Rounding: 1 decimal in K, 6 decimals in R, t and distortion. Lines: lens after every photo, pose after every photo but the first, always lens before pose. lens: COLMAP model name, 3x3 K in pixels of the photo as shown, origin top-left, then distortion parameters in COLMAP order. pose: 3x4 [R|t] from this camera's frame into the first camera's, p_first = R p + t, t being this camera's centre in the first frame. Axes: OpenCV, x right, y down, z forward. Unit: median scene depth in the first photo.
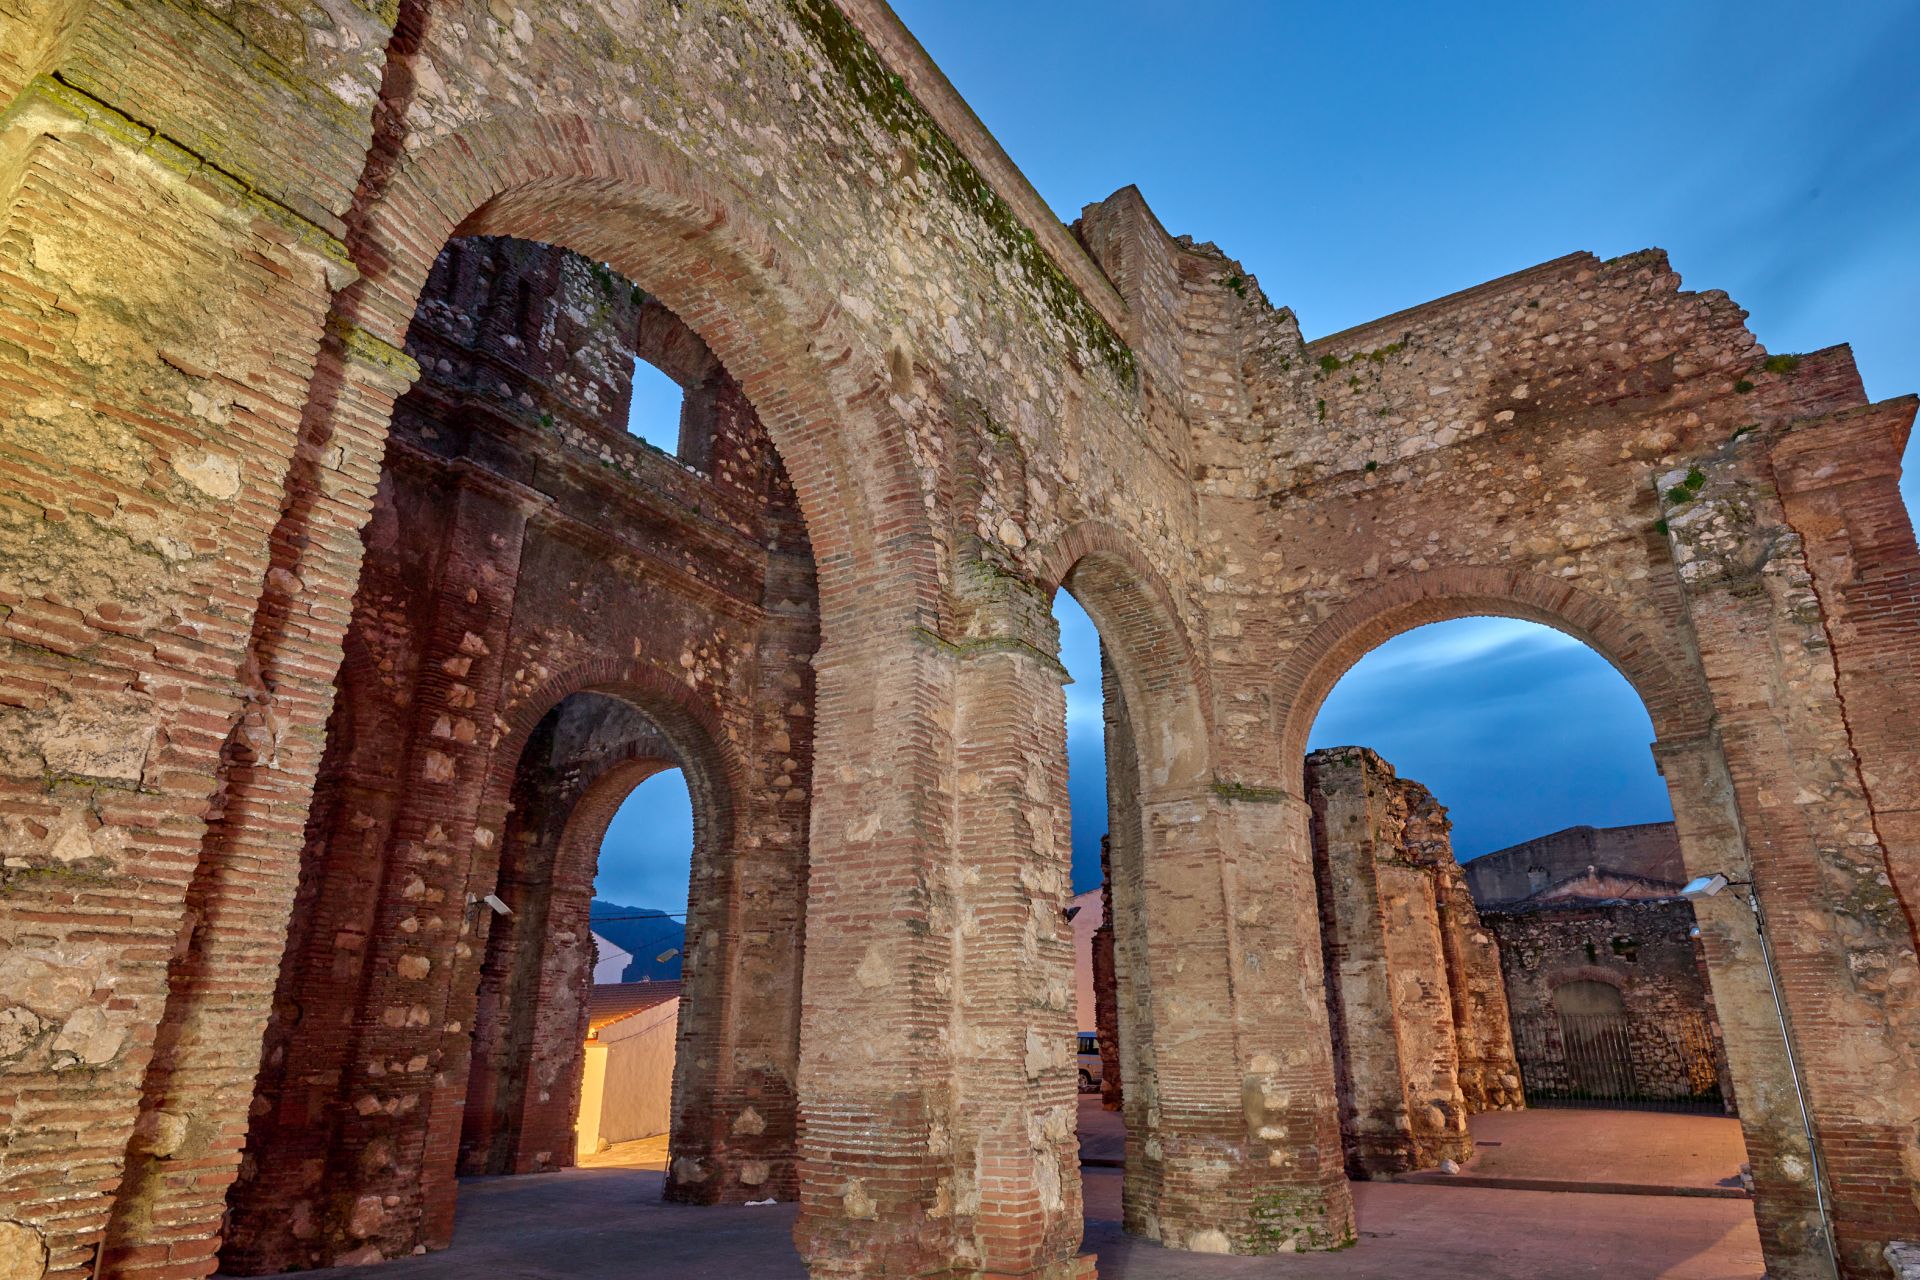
lens RADIAL K [[1097.4, 0, 954.9], [0, 1097.4, 641.6], [0, 0, 1]] dist [0.000684, -0.001116]
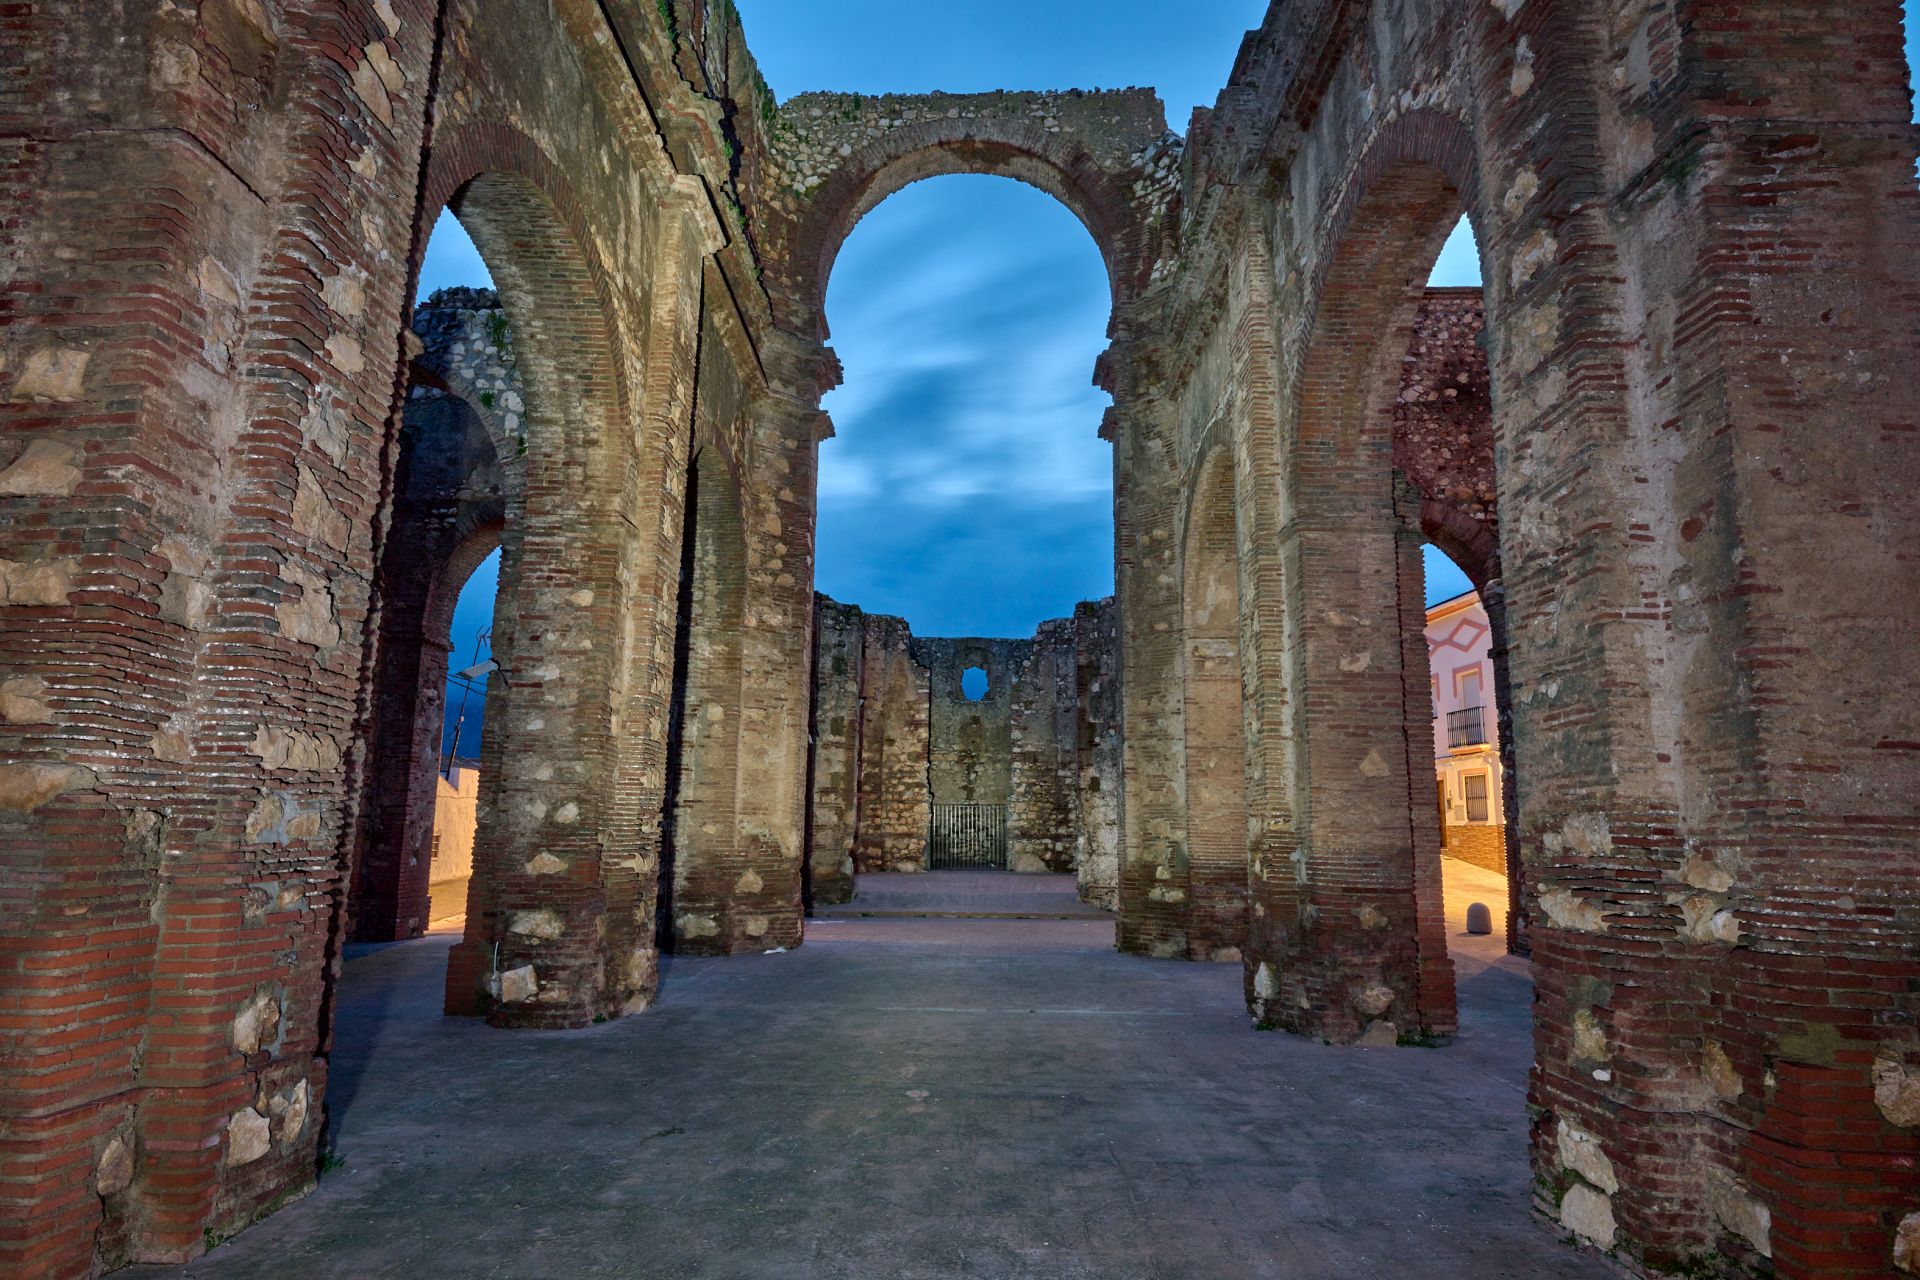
lens RADIAL K [[1097.4, 0, 963.6], [0, 1097.4, 642.9], [0, 0, 1]] dist [0.000684, -0.001116]
pose [[0.849648, 0.101525, 0.517485, -0.693168], [-0.197413, 0.971175, 0.133596, 0.036875], [-0.489005, -0.215668, 0.845199, 0.062463]]
